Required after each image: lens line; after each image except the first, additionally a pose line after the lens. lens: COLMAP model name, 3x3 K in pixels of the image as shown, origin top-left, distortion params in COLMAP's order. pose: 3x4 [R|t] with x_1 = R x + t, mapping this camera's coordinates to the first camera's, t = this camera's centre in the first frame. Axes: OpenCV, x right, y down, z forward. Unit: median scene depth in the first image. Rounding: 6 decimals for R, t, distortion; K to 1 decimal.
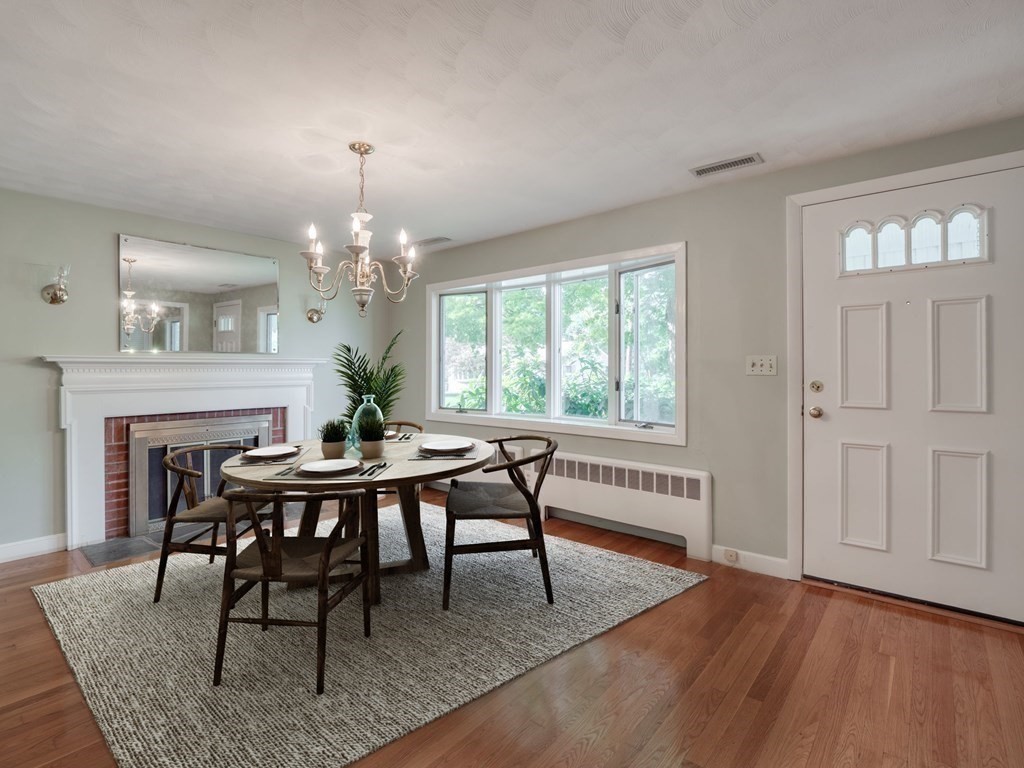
lens RADIAL K [[502.4, 0, 508.8], [0, 502.4, 378.4], [0, 0, 1]] dist [-0.012556, -0.002670]
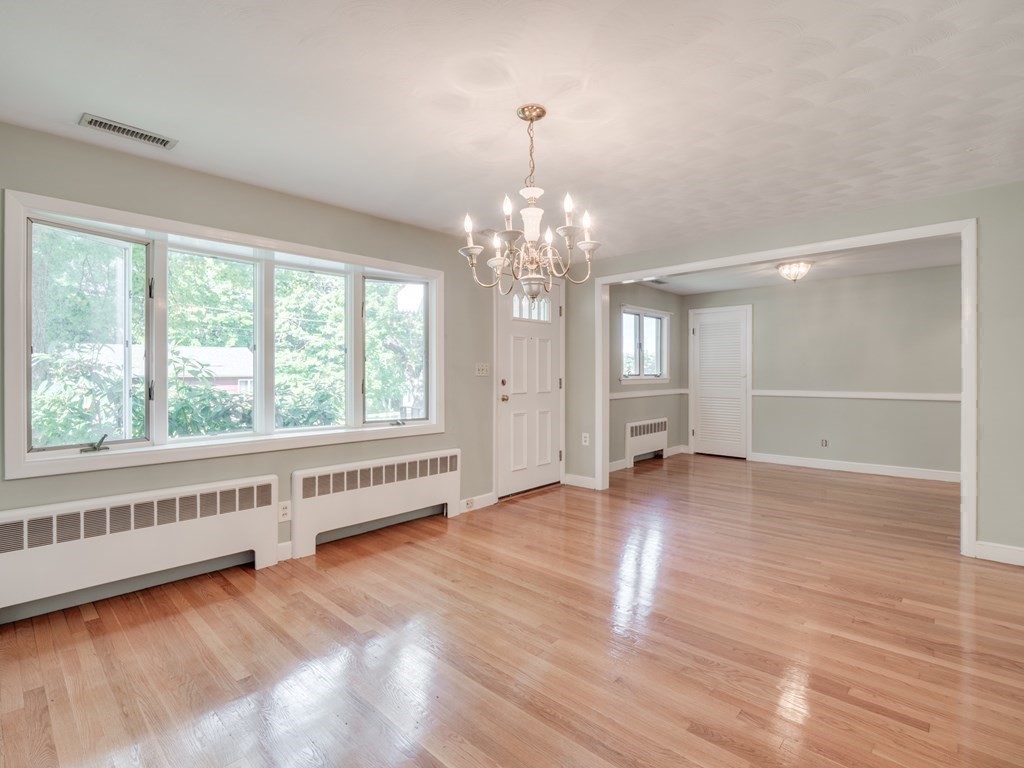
lens RADIAL K [[502.4, 0, 528.4], [0, 502.4, 380.6], [0, 0, 1]] dist [-0.012556, -0.002670]
pose [[0.010579, -0.008542, 0.999908, -0.843578], [0.022511, 0.999712, 0.008302, -0.001525], [-0.999691, 0.022421, 0.010768, 0.705364]]
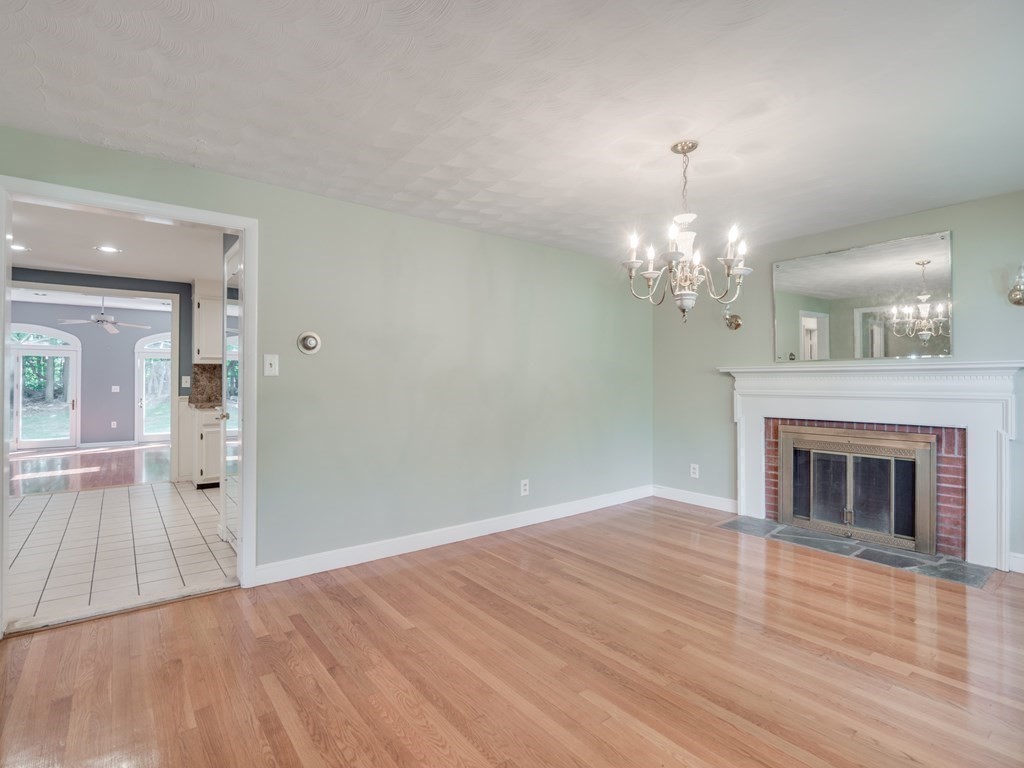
lens RADIAL K [[502.4, 0, 510.2], [0, 502.4, 375.2], [0, 0, 1]] dist [-0.012556, -0.002670]
pose [[-0.191773, -0.011026, -0.981377, 0.501363], [-0.019765, 0.999777, -0.007370, -0.003042], [0.981240, 0.017983, -0.191948, 0.603644]]
